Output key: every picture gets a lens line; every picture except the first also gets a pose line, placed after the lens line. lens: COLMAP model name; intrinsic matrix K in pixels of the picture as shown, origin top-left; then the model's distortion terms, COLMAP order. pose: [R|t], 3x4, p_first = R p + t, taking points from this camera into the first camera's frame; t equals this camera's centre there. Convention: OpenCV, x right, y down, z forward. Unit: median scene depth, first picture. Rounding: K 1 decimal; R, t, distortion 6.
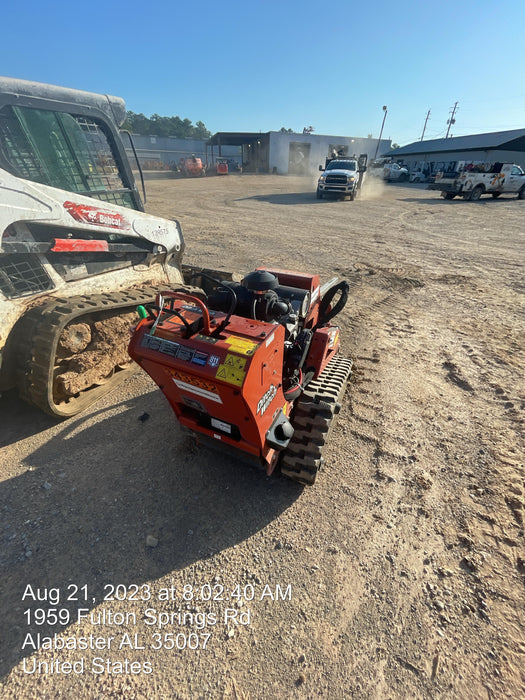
lens RADIAL K [[285.7, 0, 265.2], [0, 285.7, 352.6], [0, 0, 1]] dist [0.001085, -0.000195]
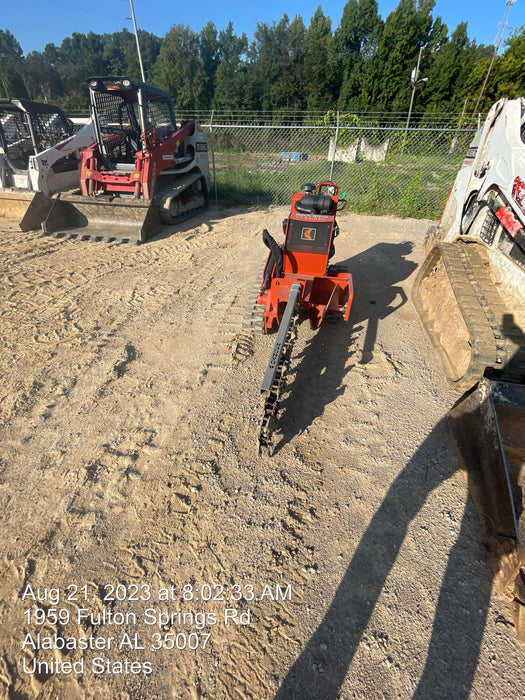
lens RADIAL K [[288.1, 0, 263.3], [0, 288.1, 352.3], [0, 0, 1]] dist [0.003507, -0.000329]
pose [[-0.978802, 0.082068, -0.187646, 0.482320], [-0.146232, 0.361444, 0.920855, -1.013467], [0.143397, 0.928775, -0.341781, 1.622247]]
